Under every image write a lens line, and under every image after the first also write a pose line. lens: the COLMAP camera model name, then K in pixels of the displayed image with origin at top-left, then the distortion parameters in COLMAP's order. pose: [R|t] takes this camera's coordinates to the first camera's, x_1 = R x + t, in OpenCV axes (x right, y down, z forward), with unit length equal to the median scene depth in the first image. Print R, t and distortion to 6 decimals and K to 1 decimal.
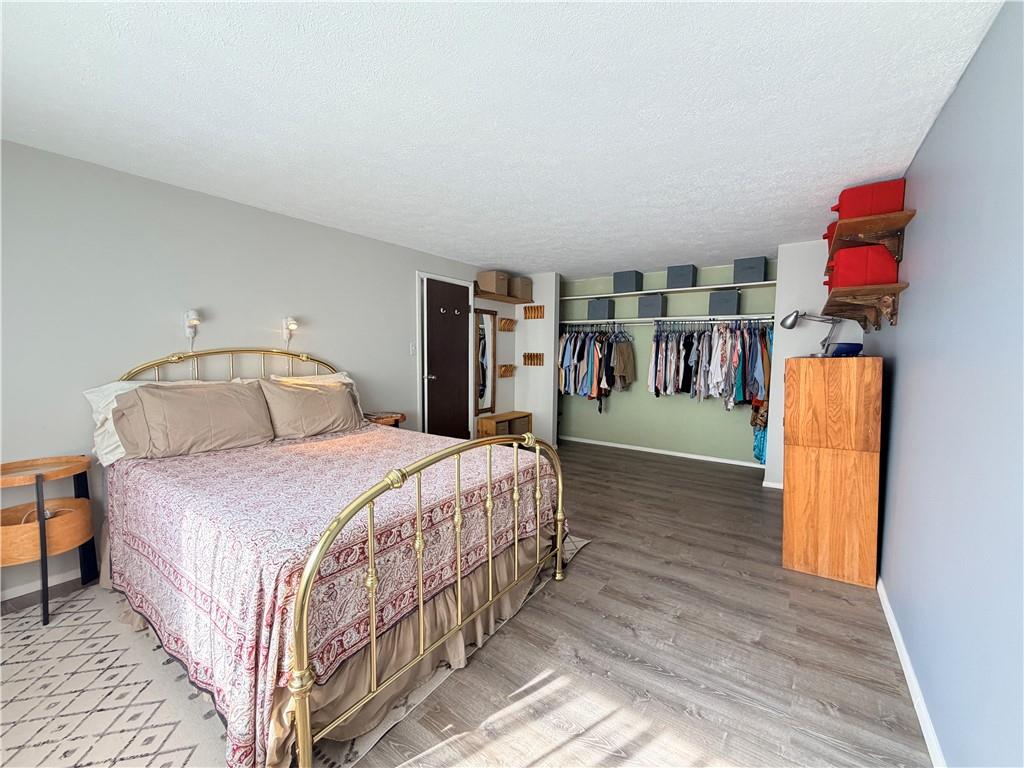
lens RADIAL K [[407.5, 0, 516.3], [0, 407.5, 381.8], [0, 0, 1]] dist [0.002814, 0.000305]
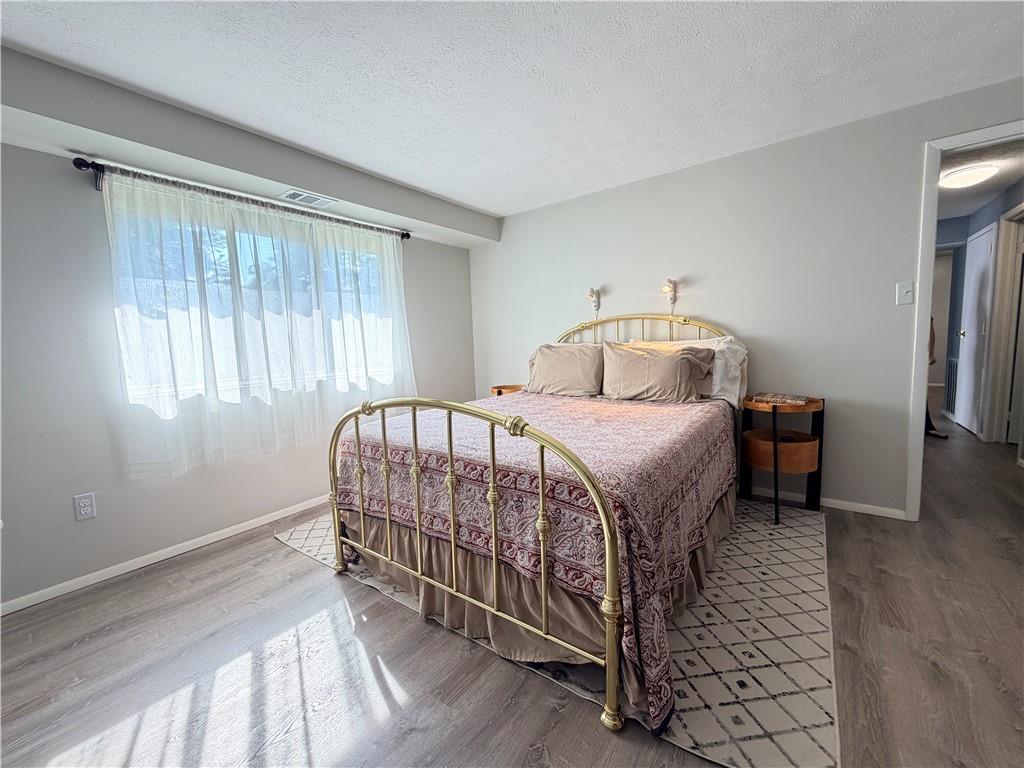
lens RADIAL K [[407.5, 0, 516.2], [0, 407.5, 380.5], [0, 0, 1]] dist [0.002814, 0.000305]
pose [[-0.033287, 0.108615, -0.993526, 0.579166], [-0.009036, 0.994004, 0.108970, -0.025097], [0.999405, 0.012605, -0.032106, 0.862958]]
